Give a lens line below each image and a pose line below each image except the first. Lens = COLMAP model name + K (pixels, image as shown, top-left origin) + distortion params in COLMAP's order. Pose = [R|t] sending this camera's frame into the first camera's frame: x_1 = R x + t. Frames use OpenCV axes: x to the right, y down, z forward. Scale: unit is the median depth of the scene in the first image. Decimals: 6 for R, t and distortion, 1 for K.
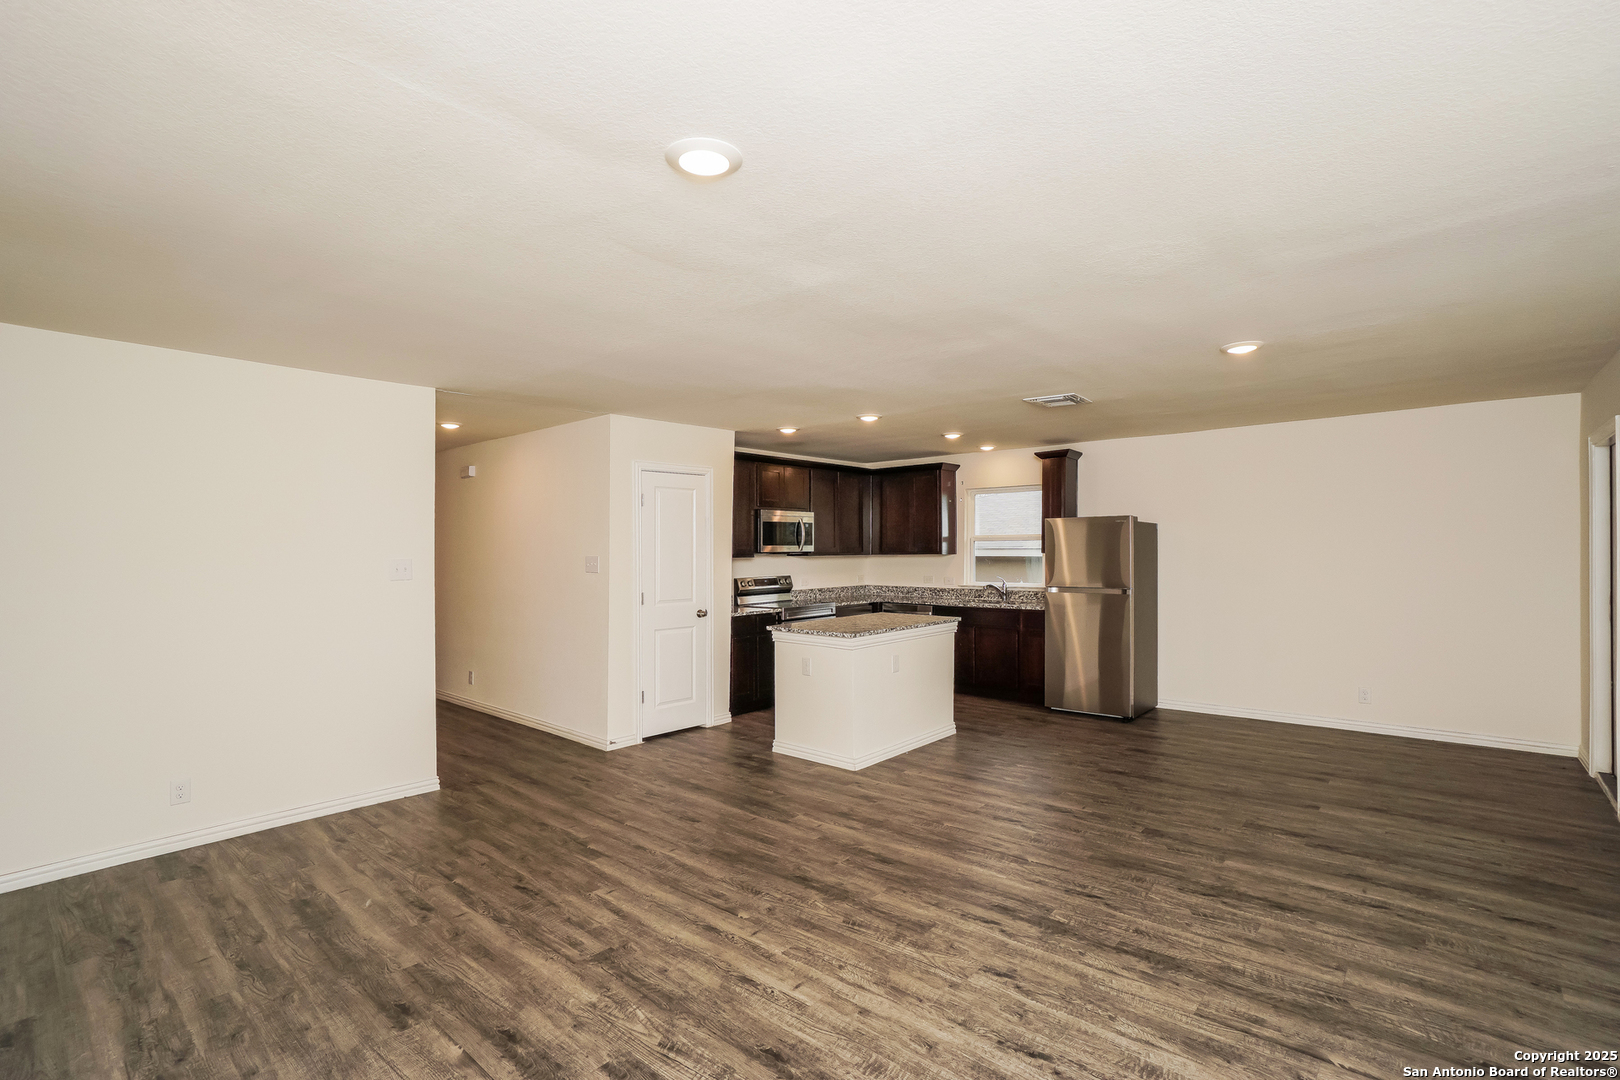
lens RADIAL K [[731.9, 0, 786.4], [0, 731.9, 558.4], [0, 0, 1]] dist [-0.013566, 0.001260]
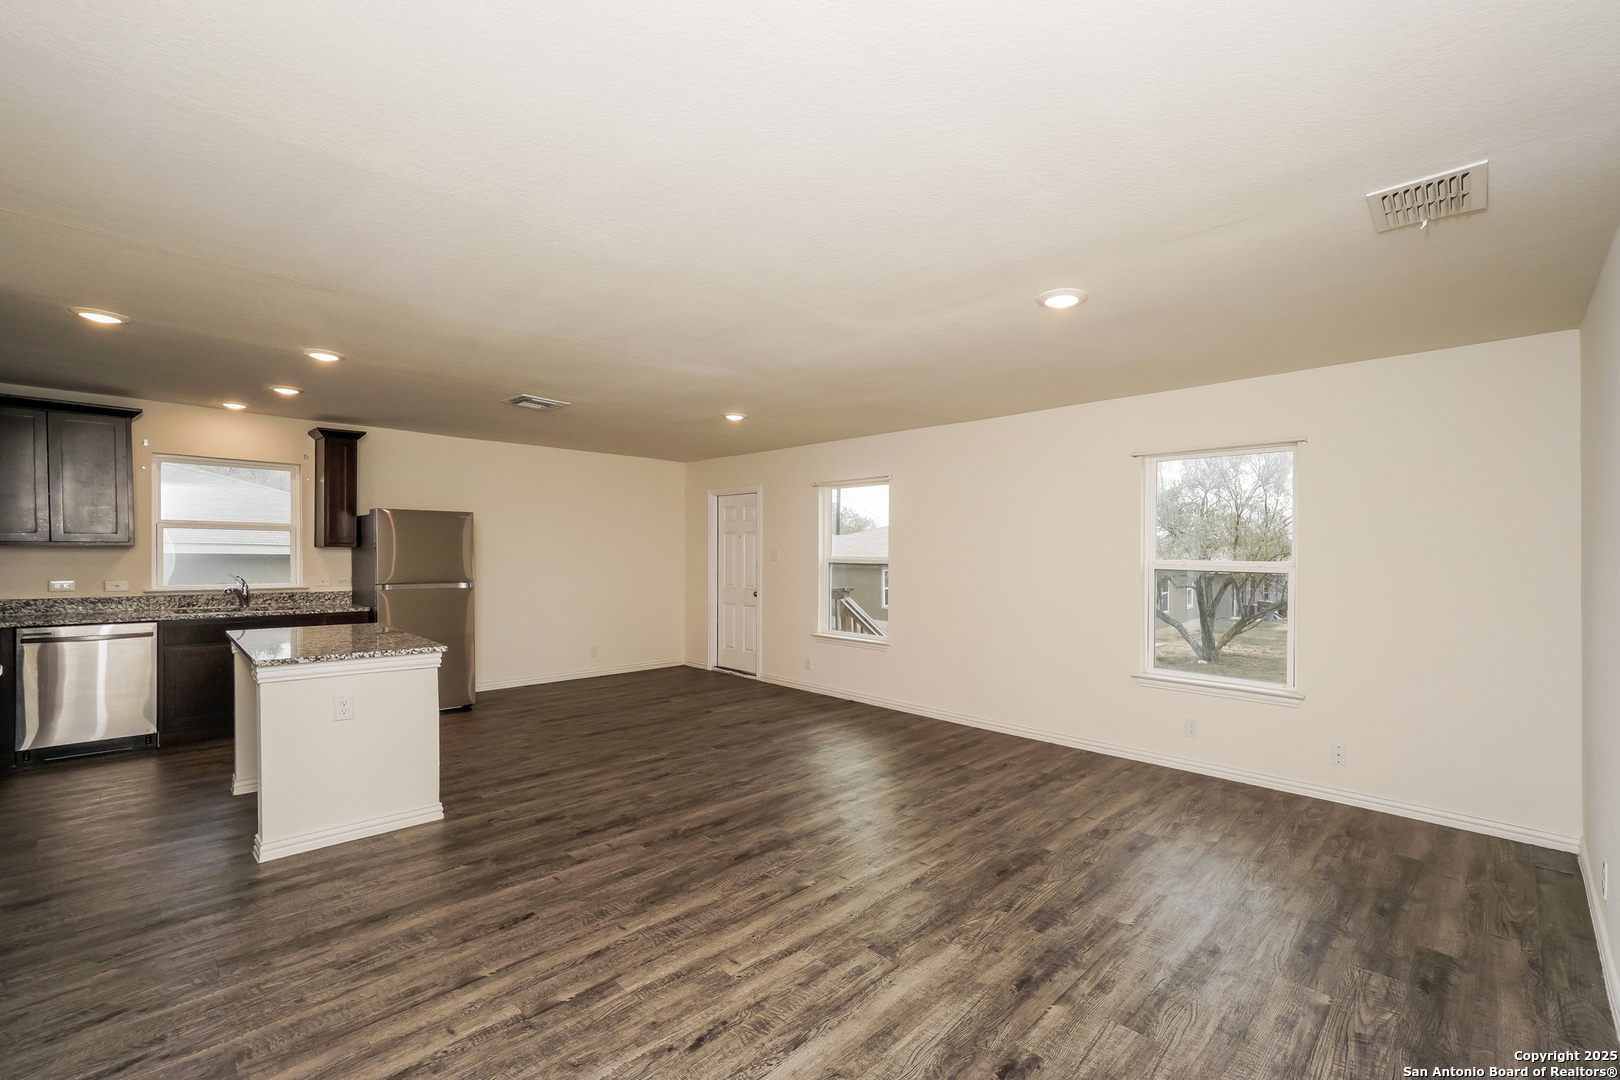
lens RADIAL K [[731.9, 0, 790.0], [0, 731.9, 562.7], [0, 0, 1]] dist [-0.013566, 0.001260]
pose [[0.045073, -0.000009, 0.998984, -0.948451], [-0.002271, 0.999997, 0.000111, 0.019957], [-0.998981, -0.002274, 0.045073, 0.832046]]
